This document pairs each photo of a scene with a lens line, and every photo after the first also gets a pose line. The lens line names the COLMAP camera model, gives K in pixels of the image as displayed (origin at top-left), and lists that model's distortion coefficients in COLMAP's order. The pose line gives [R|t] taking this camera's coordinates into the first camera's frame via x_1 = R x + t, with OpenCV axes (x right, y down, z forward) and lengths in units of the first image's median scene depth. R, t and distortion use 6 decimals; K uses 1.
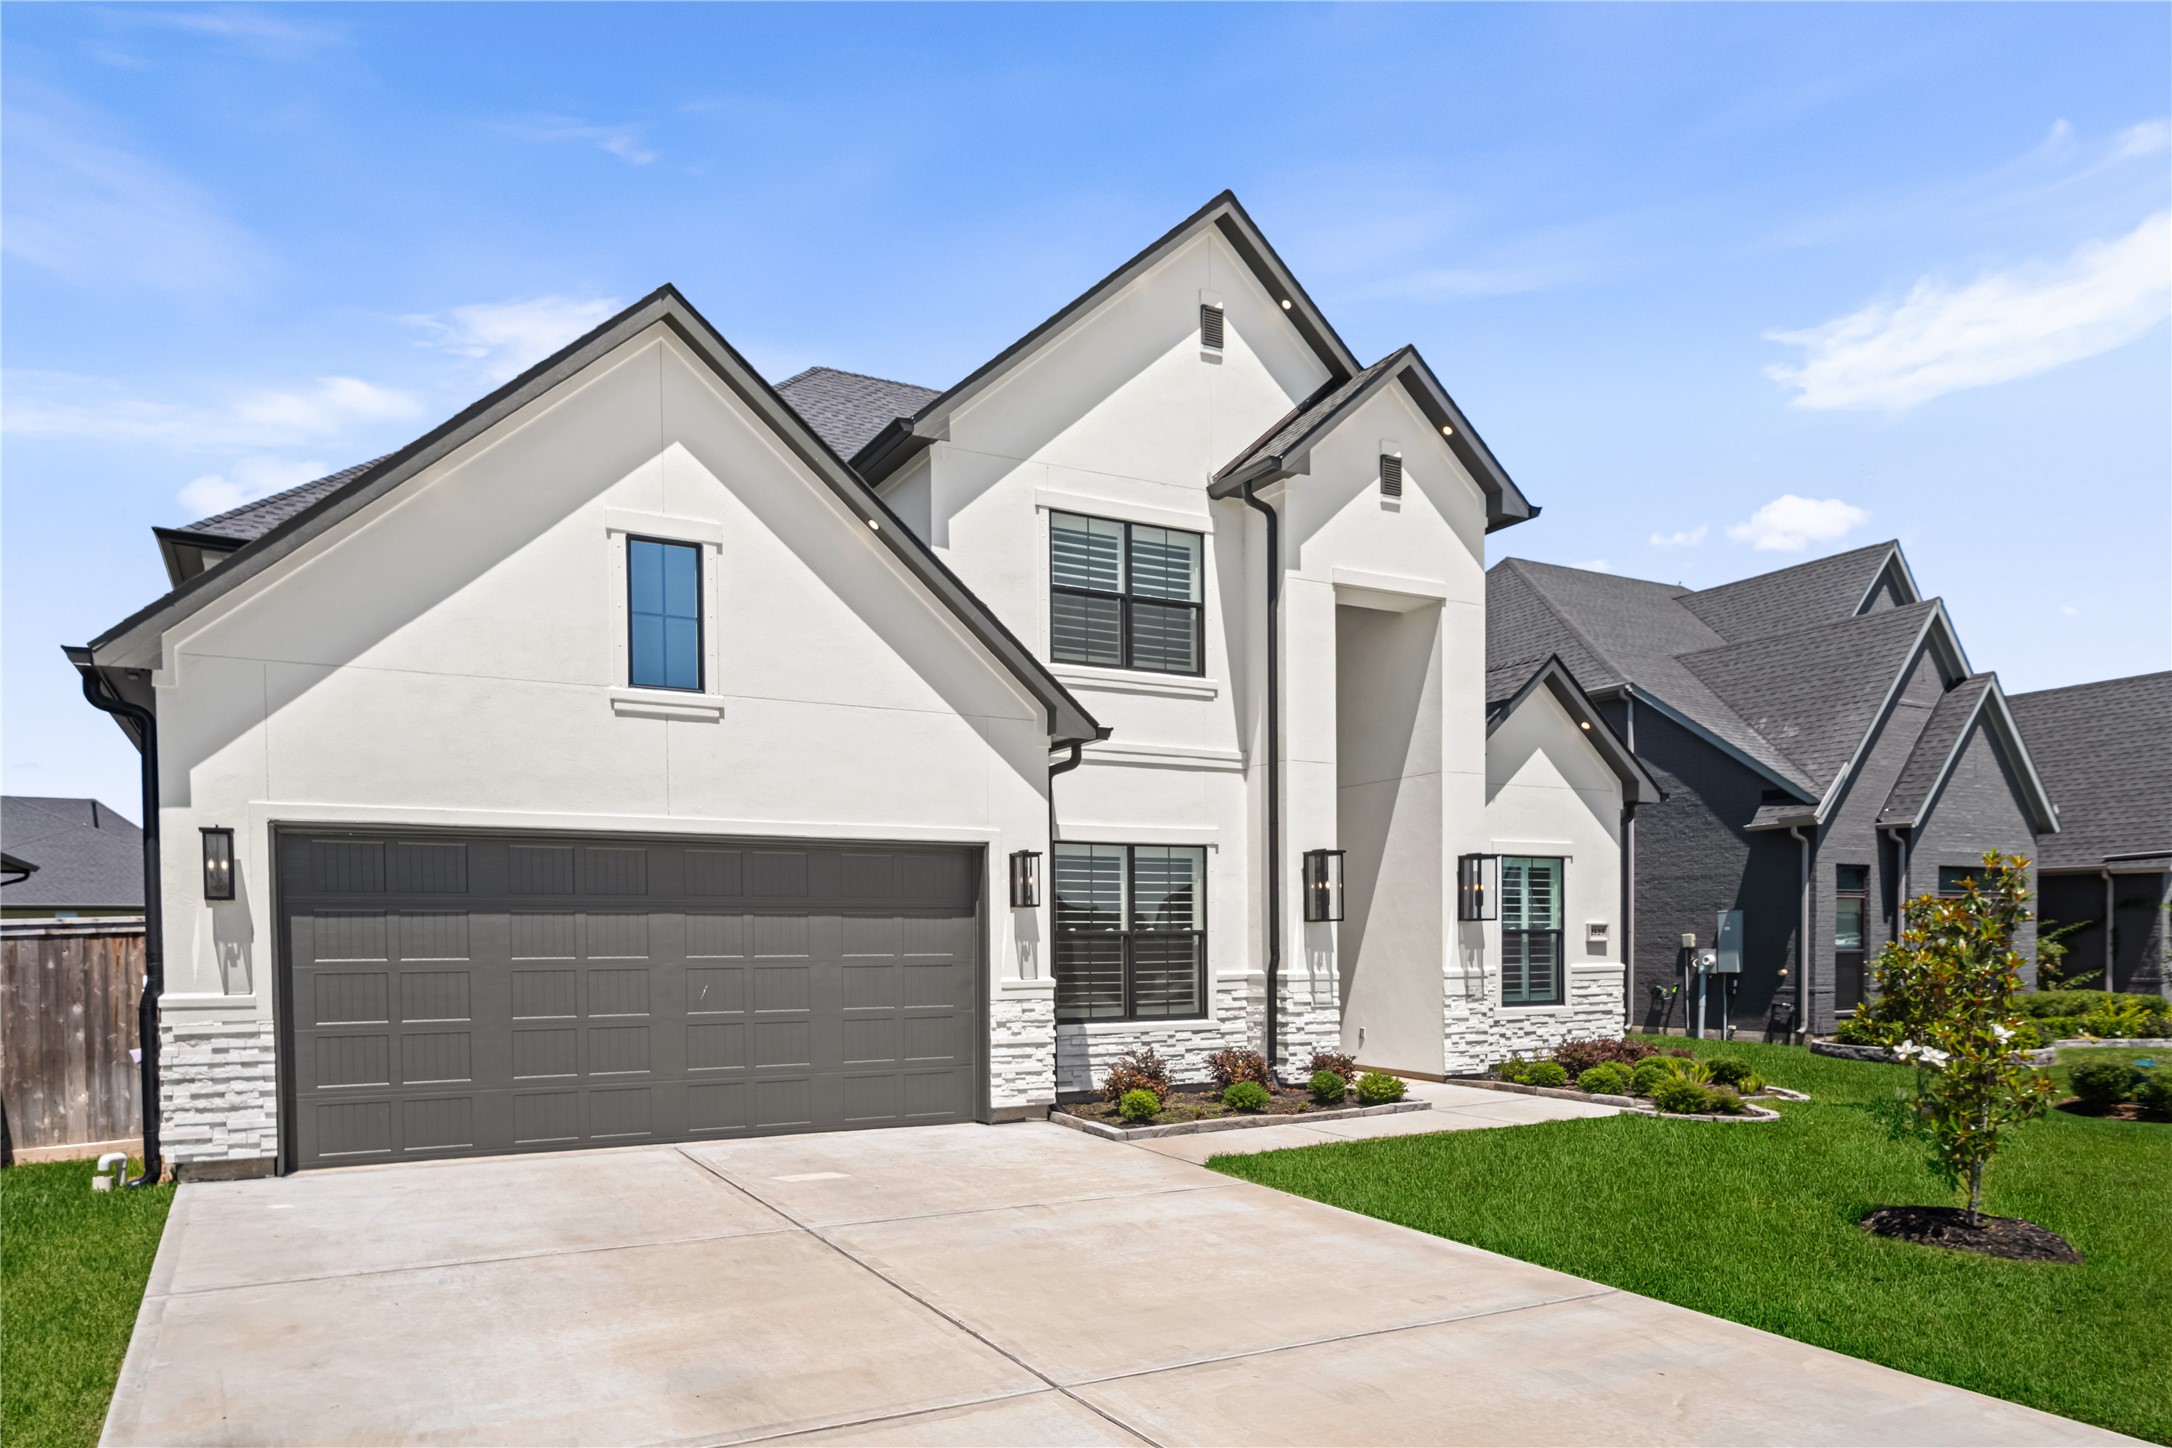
lens RADIAL K [[967.2, 0, 1085.1], [0, 967.2, 736.1], [0, 0, 1]] dist [0.000179, -0.000222]
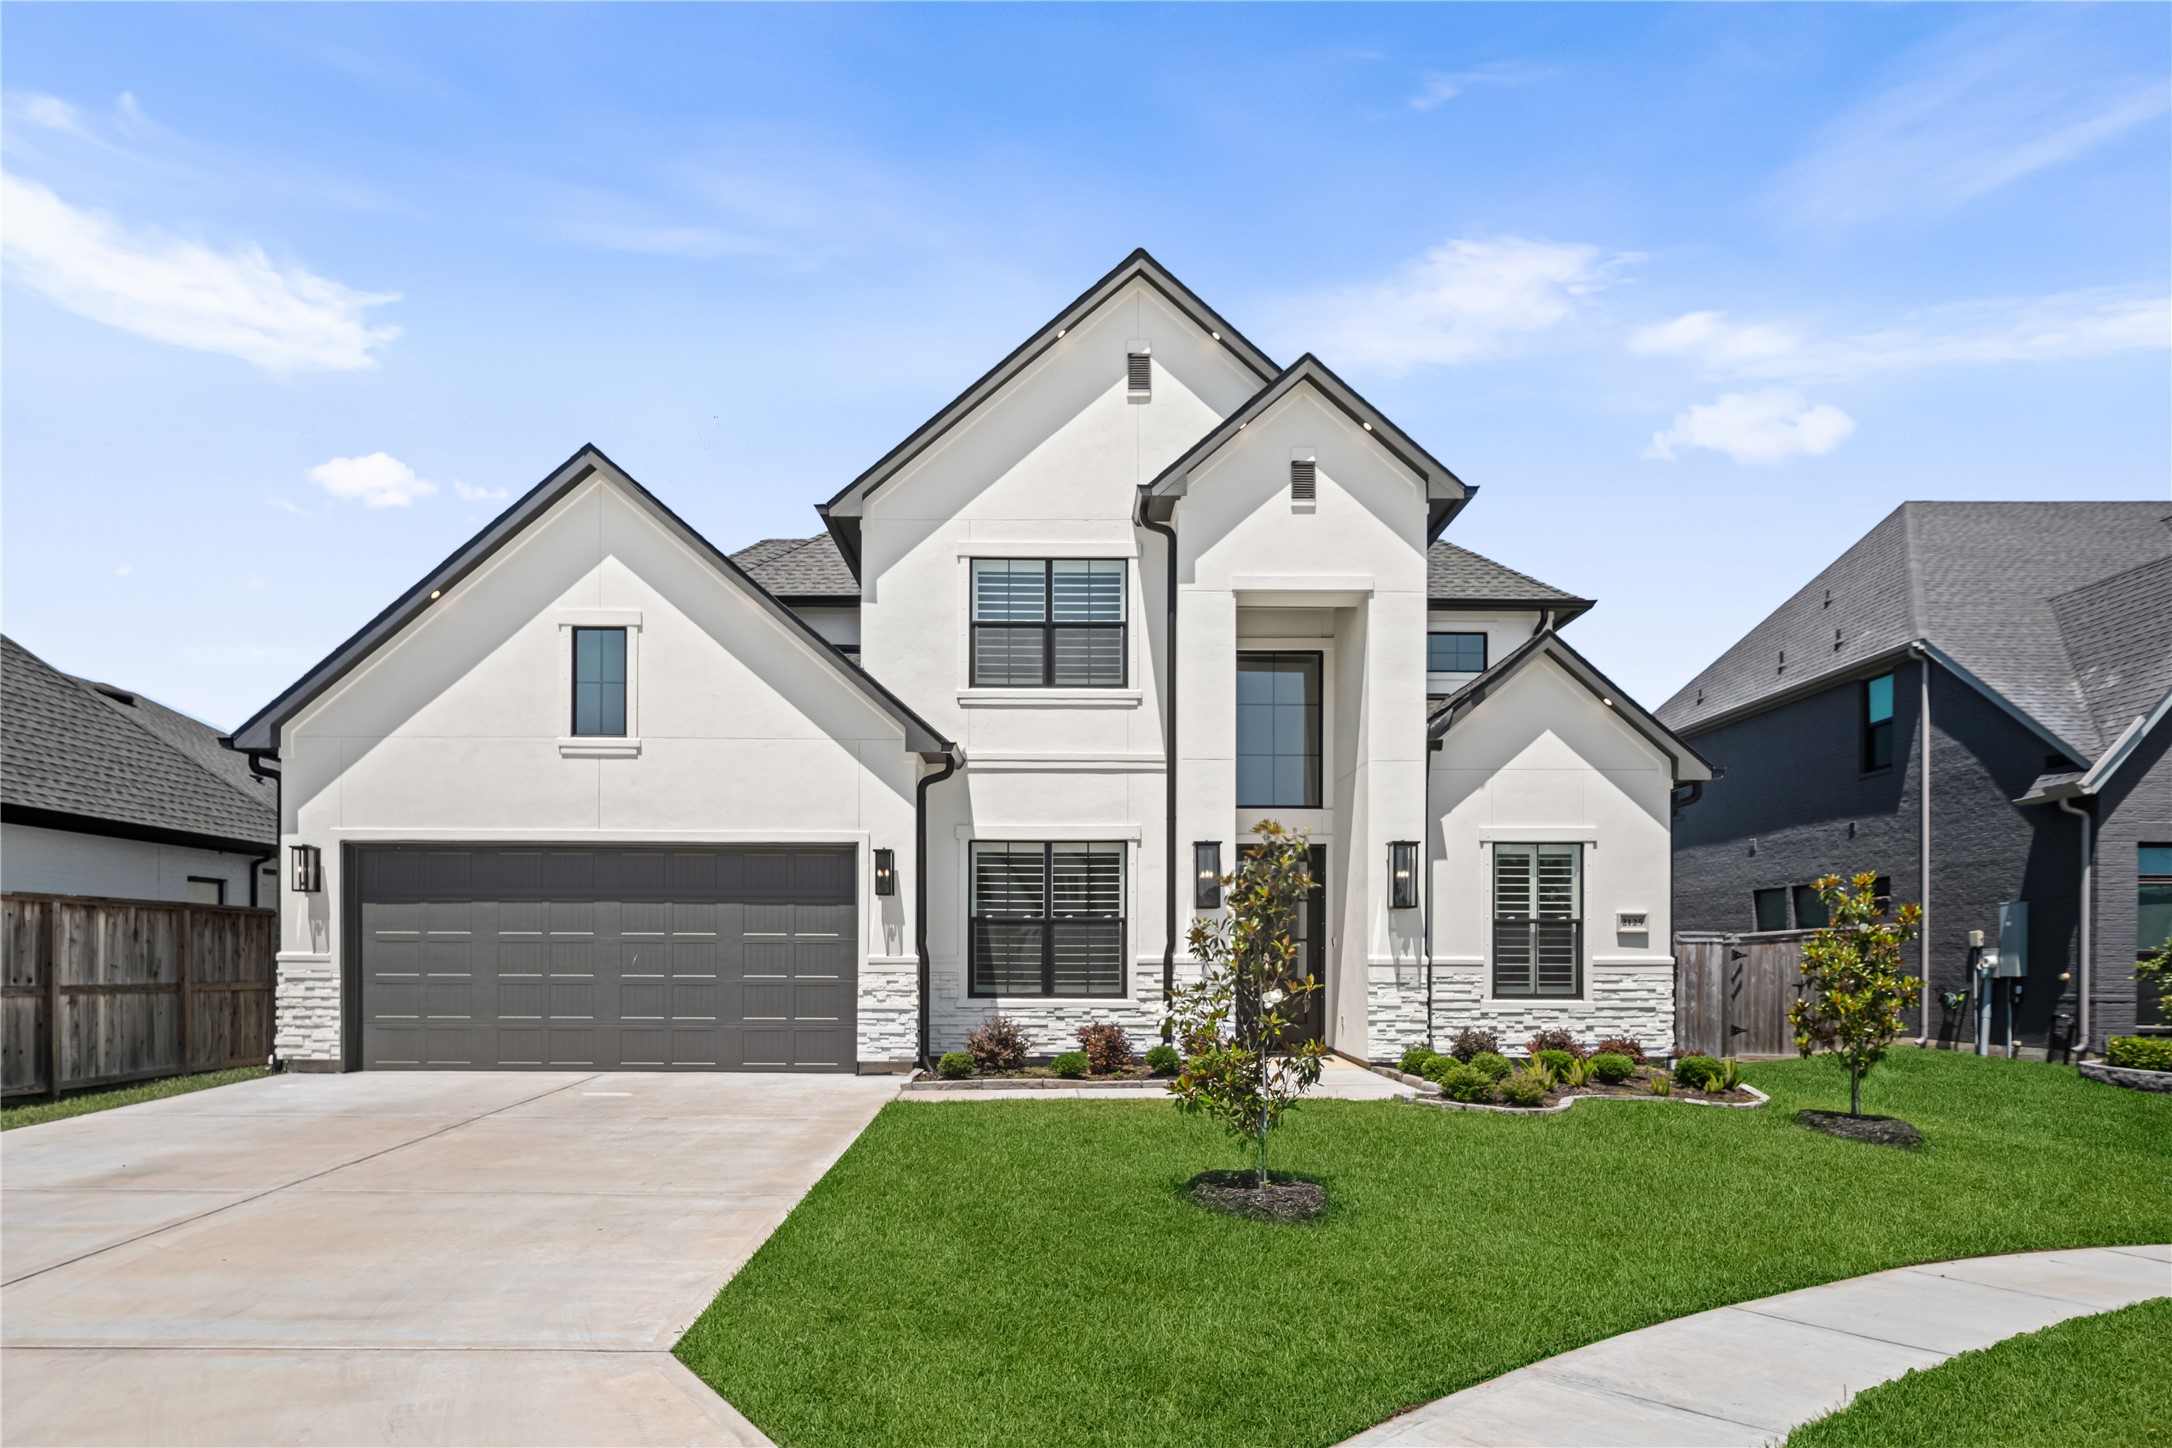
lens RADIAL K [[901.8, 0, 1086.0], [0, 901.8, 724.0], [0, 0, 1]] dist [-0.000529, -0.000035]
pose [[0.944752, -0.070286, -0.320161, 0.420148], [0.061608, 0.997408, -0.037167, 0.016094], [0.321944, 0.015389, 0.946634, 0.010576]]
